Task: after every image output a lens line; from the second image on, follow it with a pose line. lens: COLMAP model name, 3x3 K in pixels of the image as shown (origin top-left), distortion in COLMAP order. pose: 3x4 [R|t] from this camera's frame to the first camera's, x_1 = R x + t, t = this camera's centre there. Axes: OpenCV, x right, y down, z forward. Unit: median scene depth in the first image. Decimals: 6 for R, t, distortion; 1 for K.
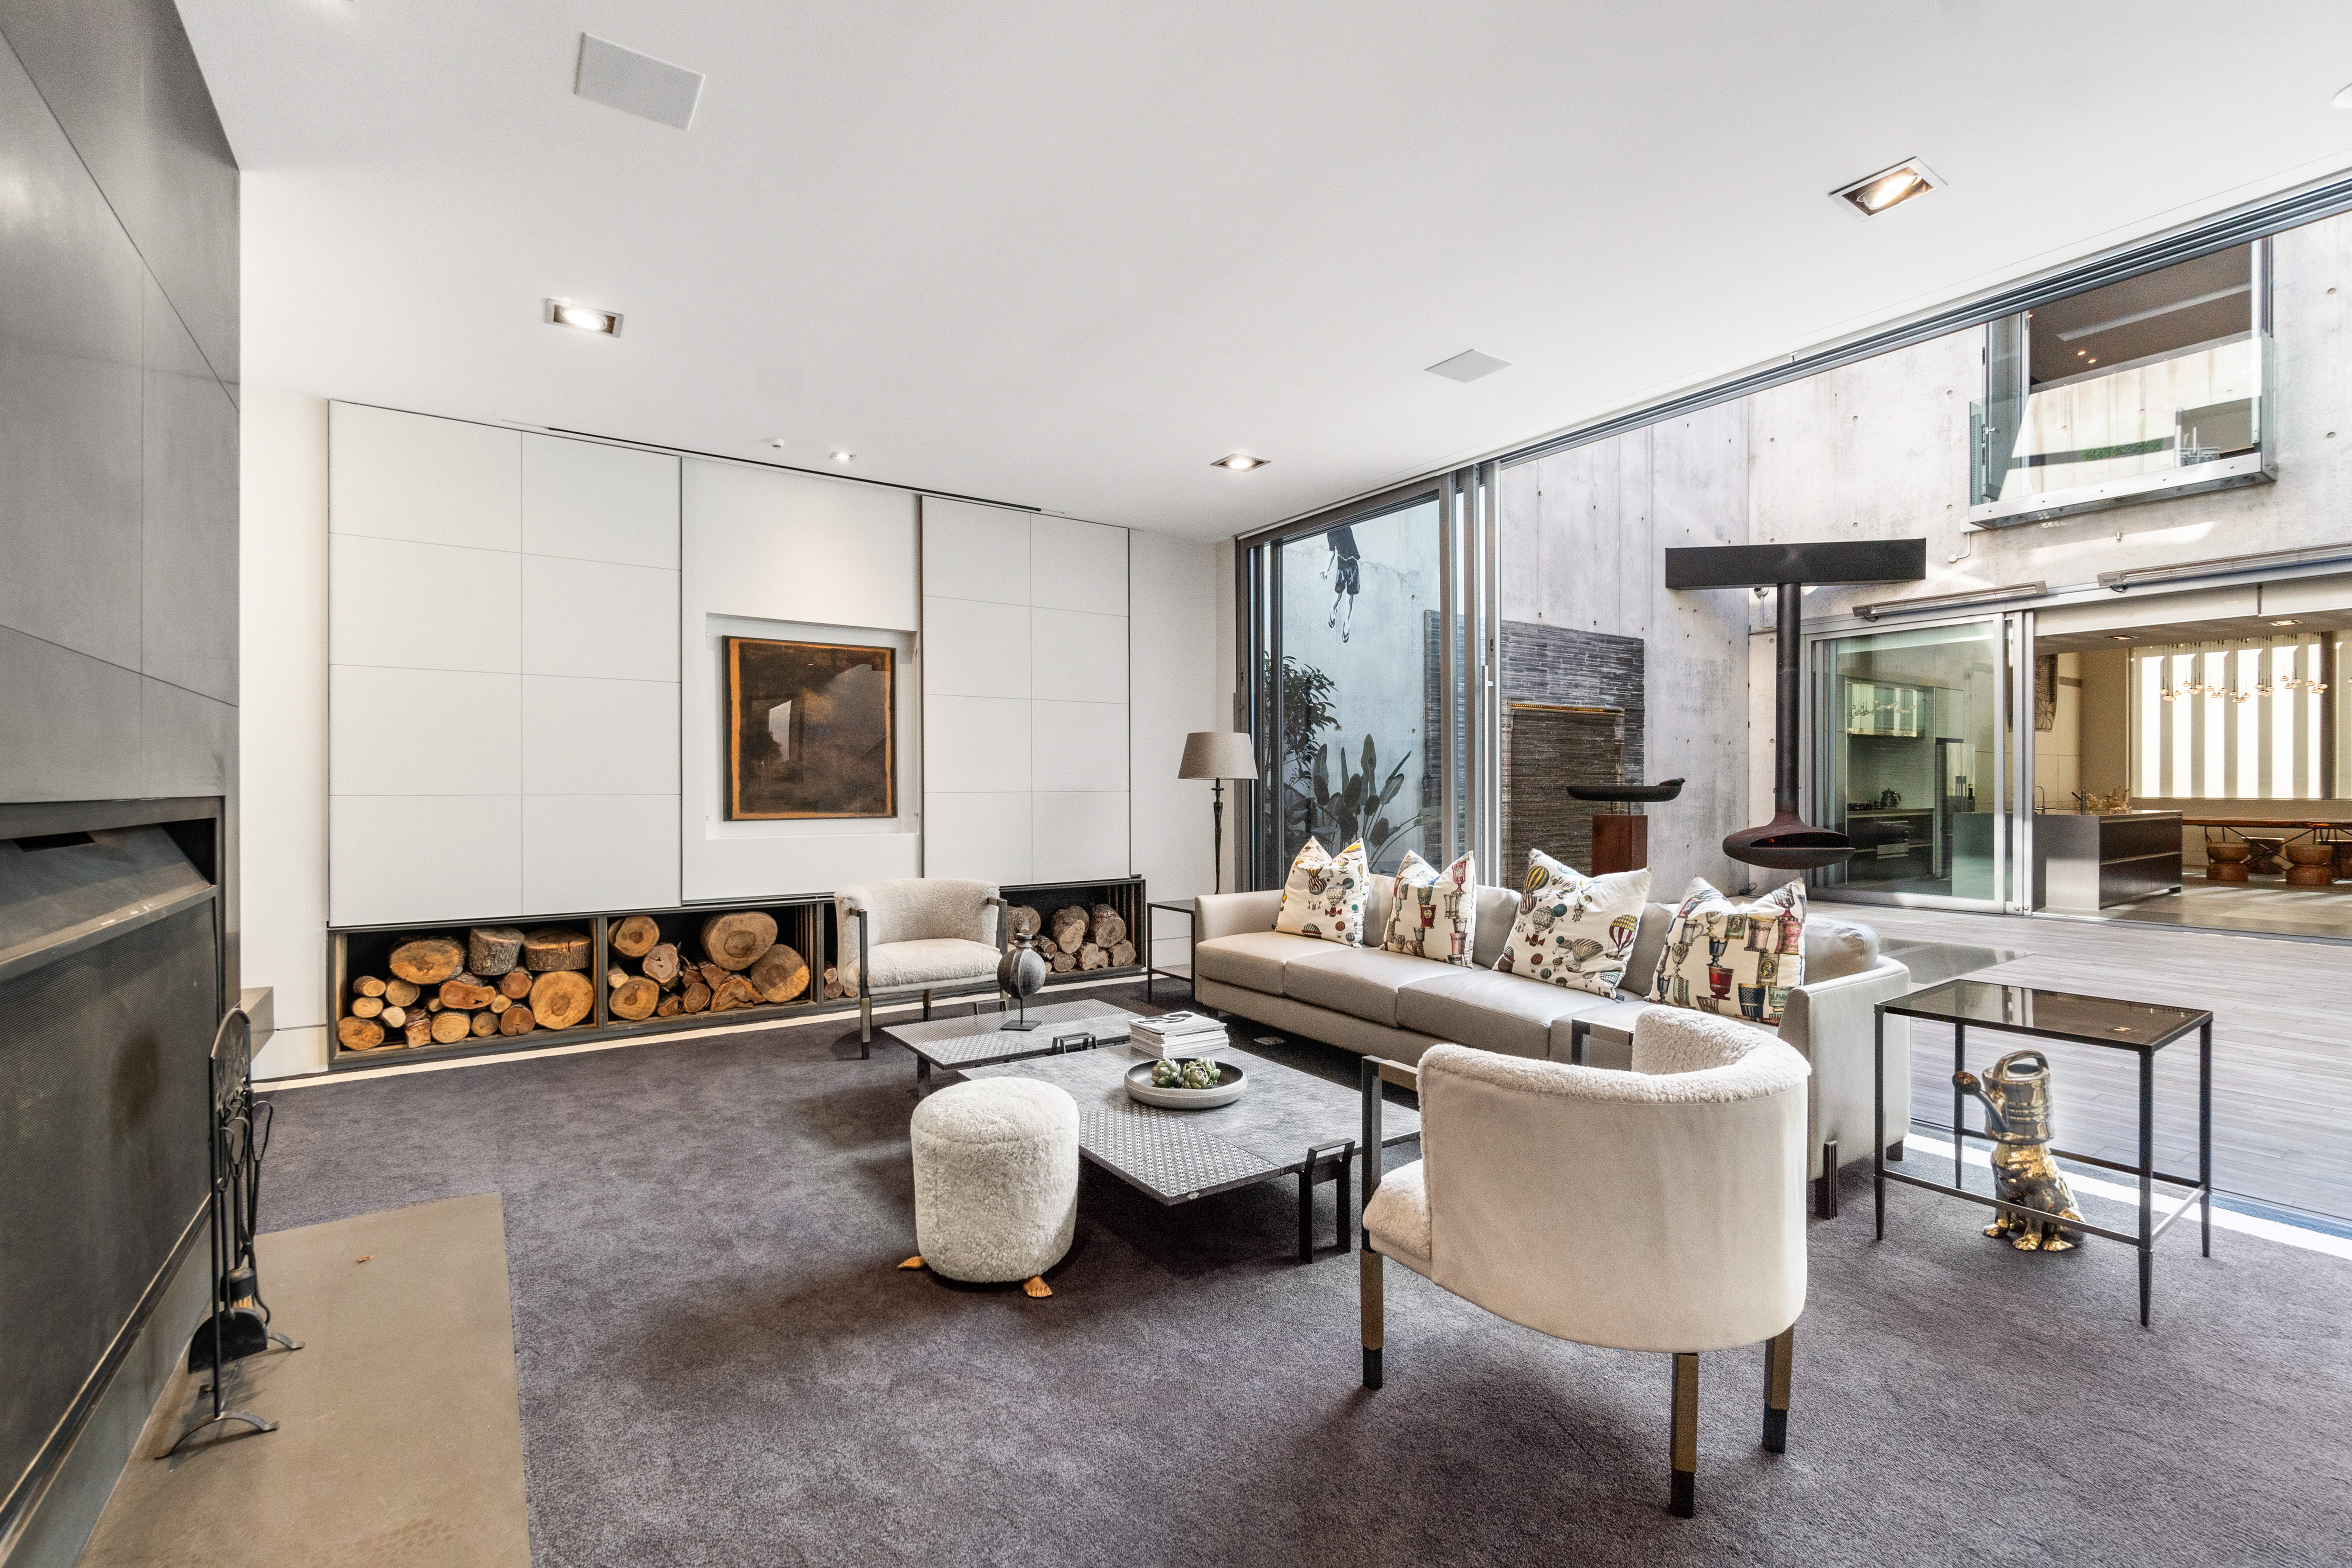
lens RADIAL K [[1011.2, 0, 1176.0], [0, 1011.2, 784.0], [0, 0, 1]] dist [-0.001148, 0.000155]
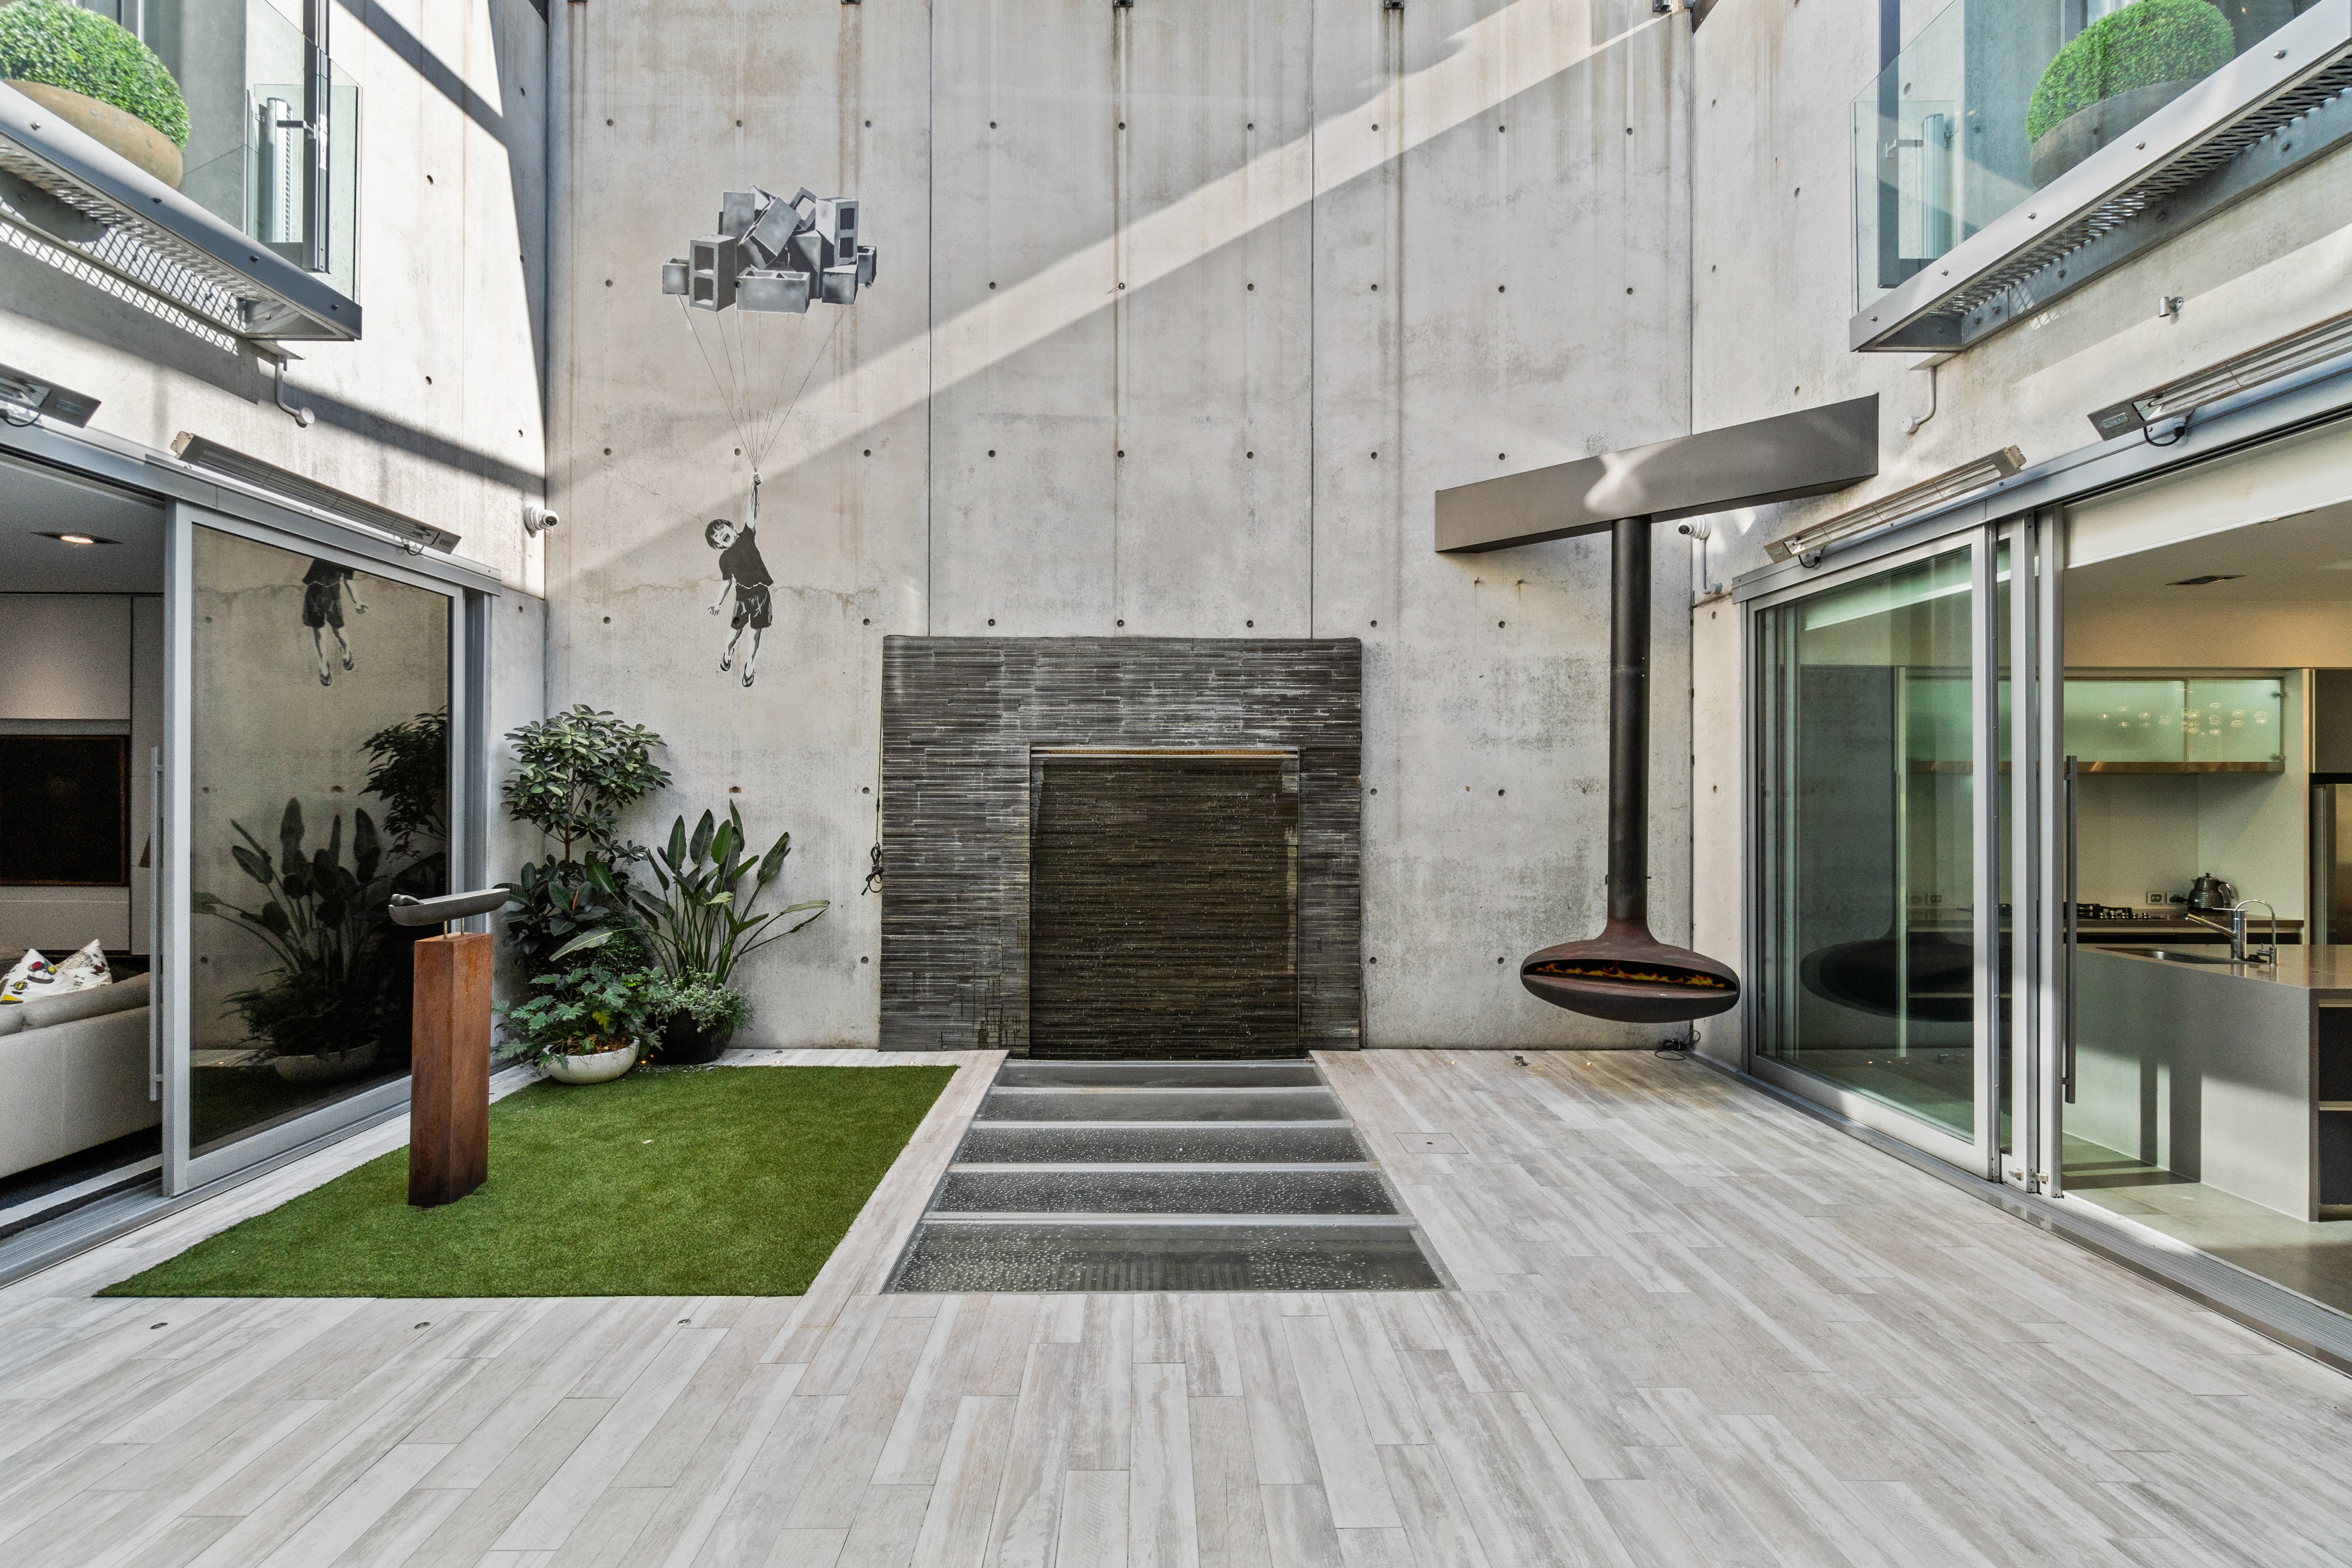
lens RADIAL K [[1011.2, 0, 1176.0], [0, 1011.2, 784.0], [0, 0, 1]] dist [-0.001148, 0.000155]
pose [[0.837651, 0.000433, -0.546205, 0.756549], [-0.006054, 0.999946, -0.008491, -0.045469], [0.546172, 0.010420, 0.837609, 0.408794]]
